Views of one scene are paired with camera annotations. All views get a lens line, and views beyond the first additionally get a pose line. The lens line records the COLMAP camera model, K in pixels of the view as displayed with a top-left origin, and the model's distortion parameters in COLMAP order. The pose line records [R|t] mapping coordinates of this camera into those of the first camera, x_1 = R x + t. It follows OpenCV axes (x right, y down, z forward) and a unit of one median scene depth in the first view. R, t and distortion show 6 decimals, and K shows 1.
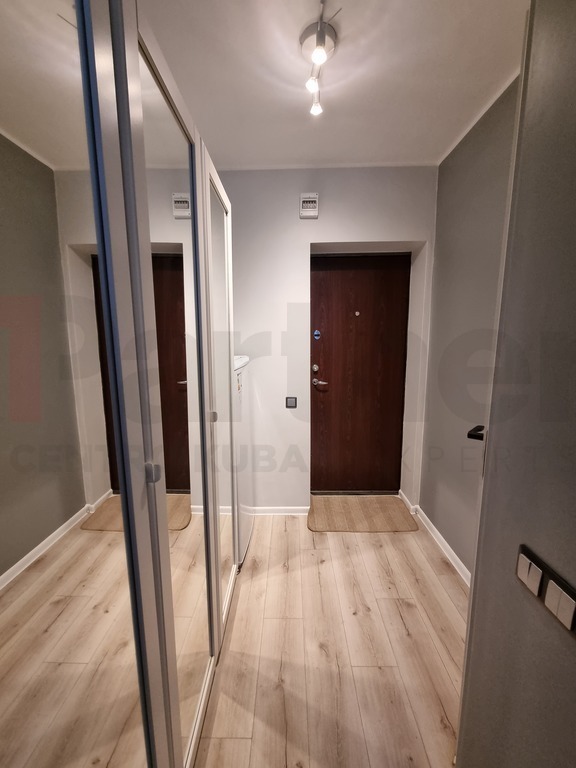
lens RADIAL K [[313.3, 0, 288.0], [0, 313.3, 384.0], [0, 0, 1]] dist [0.002359, 0.000032]
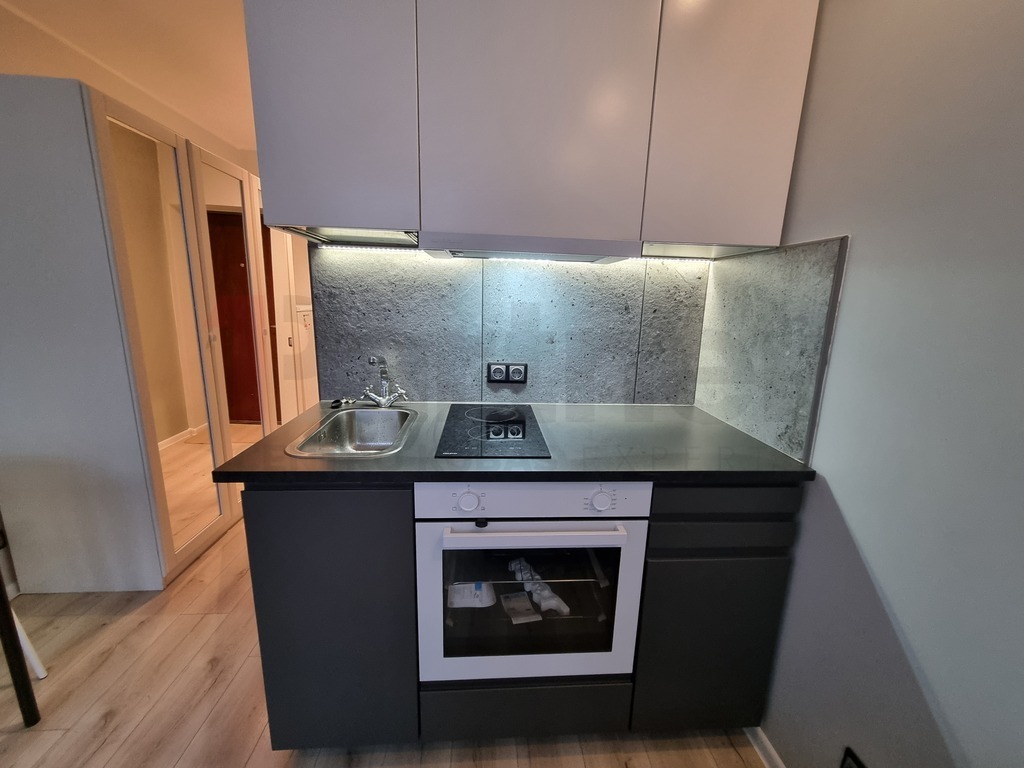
lens RADIAL K [[416.3, 0, 512.0], [0, 416.3, 384.0], [0, 0, 1]] dist [0.001069, 0.000000]
pose [[0.997152, 0.024631, 0.071280, 0.461198], [-0.028354, 0.998260, 0.051702, 0.111433], [-0.069882, -0.053575, 0.996116, -0.648415]]
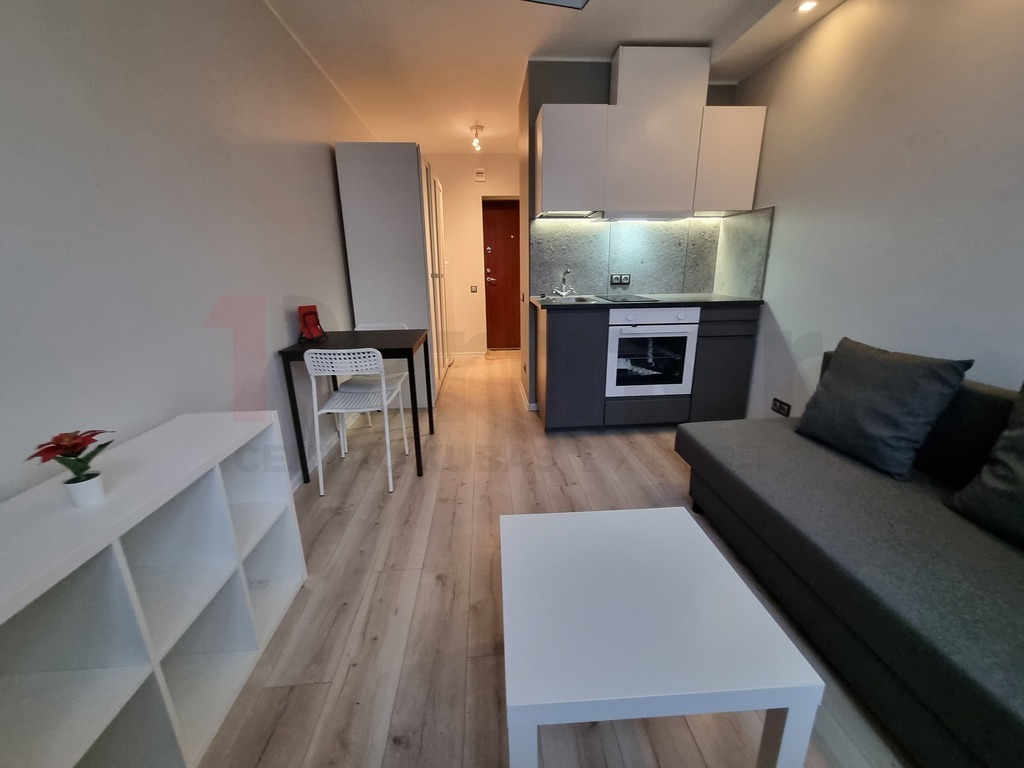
lens RADIAL K [[417.0, 0, 512.0], [0, 417.0, 388.8], [0, 0, 1]] dist [-0.001209, -0.000536]
pose [[0.997472, -0.022934, 0.067256, 0.053643], [0.013966, 0.991297, 0.130904, 0.297100], [-0.069673, -0.129634, 0.989111, -1.335112]]
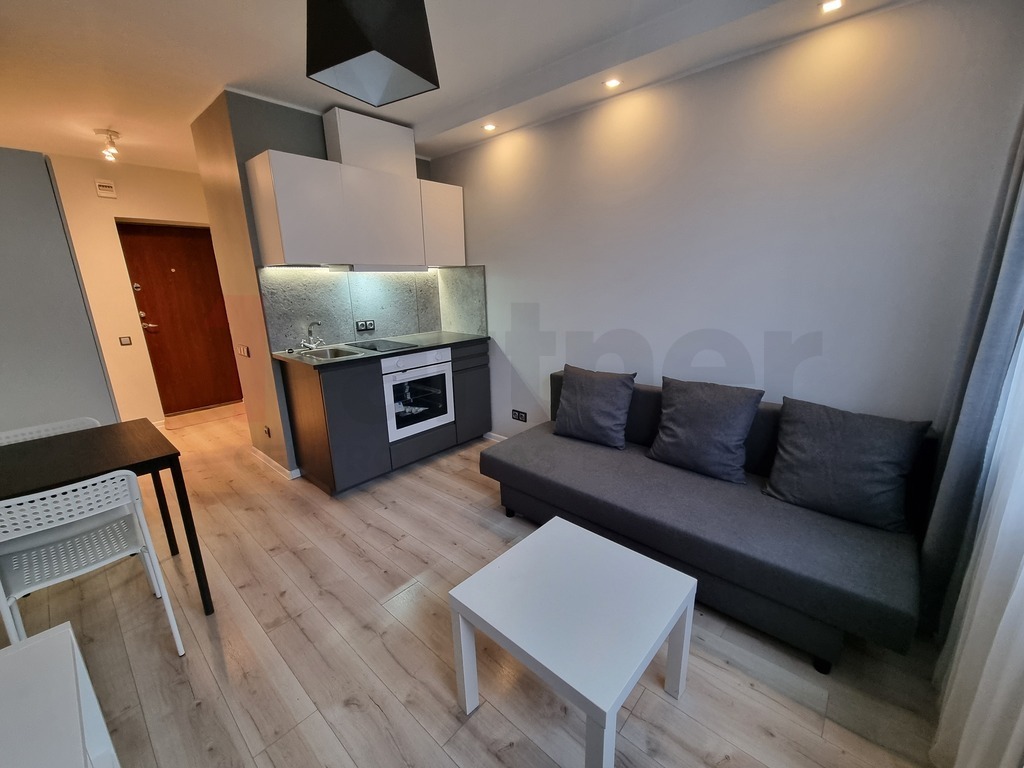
lens RADIAL K [[417.7, 0, 515.0], [0, 417.7, 388.8], [0, 0, 1]] dist [0.002359, 0.000032]
pose [[0.657199, -0.194886, 0.728086, -0.216534], [0.127700, 0.980819, 0.147268, 0.192530], [-0.742820, -0.003808, 0.669480, -1.269619]]
